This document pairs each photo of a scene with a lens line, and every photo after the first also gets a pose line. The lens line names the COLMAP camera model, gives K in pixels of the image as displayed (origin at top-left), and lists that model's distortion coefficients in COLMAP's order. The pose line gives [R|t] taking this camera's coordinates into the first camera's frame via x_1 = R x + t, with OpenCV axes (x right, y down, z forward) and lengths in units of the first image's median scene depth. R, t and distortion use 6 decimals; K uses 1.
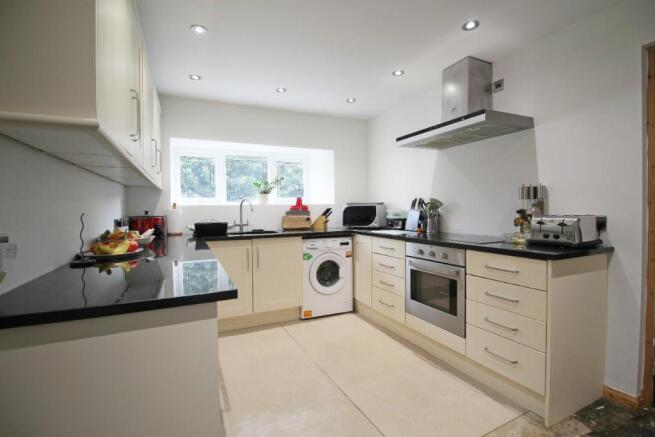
lens RADIAL K [[309.6, 0, 322.4], [0, 309.6, 217.9], [0, 0, 1]] dist [-0.008528, -0.001668]
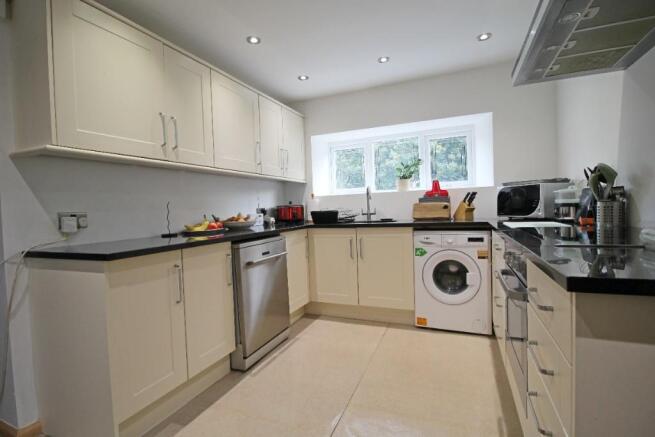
lens RADIAL K [[309.6, 0, 326.9], [0, 309.6, 217.4], [0, 0, 1]] dist [-0.008528, -0.001668]
pose [[0.677820, 0.012029, -0.735130, 0.362706], [0.007096, 0.999713, 0.022901, 0.011944], [0.735194, -0.020739, 0.677539, 0.249528]]
